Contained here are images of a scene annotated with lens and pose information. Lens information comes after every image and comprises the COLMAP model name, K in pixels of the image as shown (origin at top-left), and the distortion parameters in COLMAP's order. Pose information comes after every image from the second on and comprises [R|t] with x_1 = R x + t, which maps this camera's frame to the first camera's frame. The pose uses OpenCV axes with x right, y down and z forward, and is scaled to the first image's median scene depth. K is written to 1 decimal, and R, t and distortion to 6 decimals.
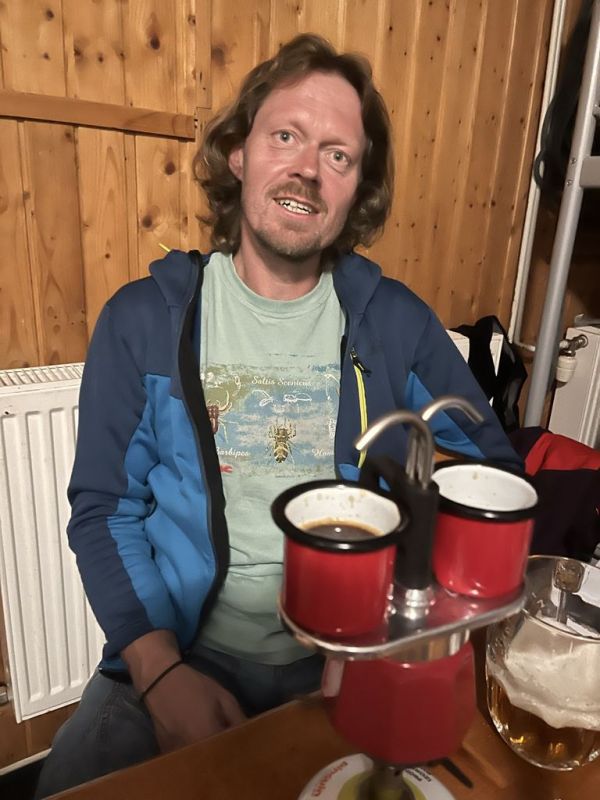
lens RADIAL K [[609.3, 0, 298.9], [0, 609.3, 404.6], [0, 0, 1]] dist [-0.002238, -0.038112]
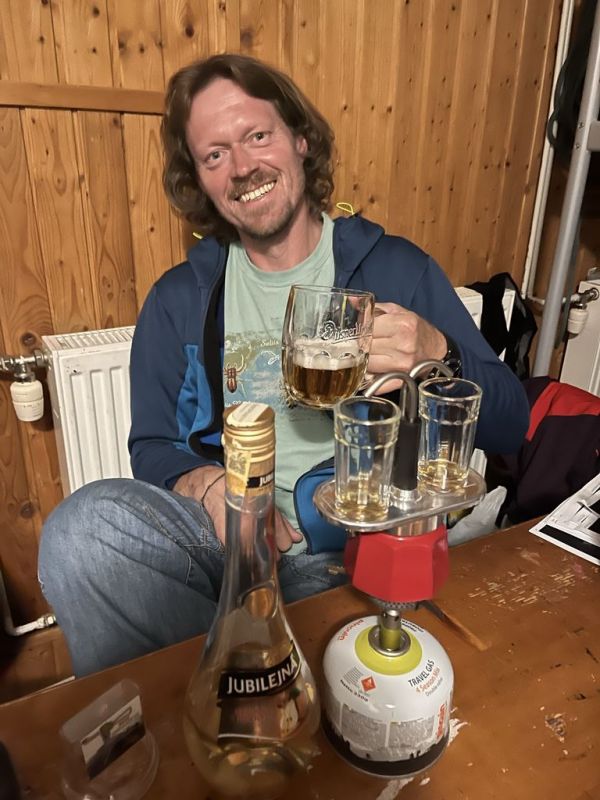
lens RADIAL K [[609.3, 0, 301.9], [0, 609.3, 399.2], [0, 0, 1]] dist [-0.002238, -0.038112]
pose [[0.999263, -0.011800, -0.036525, -0.001951], [0.014357, 0.997405, 0.070547, -0.006166], [0.035598, -0.071020, 0.996840, -0.103084]]
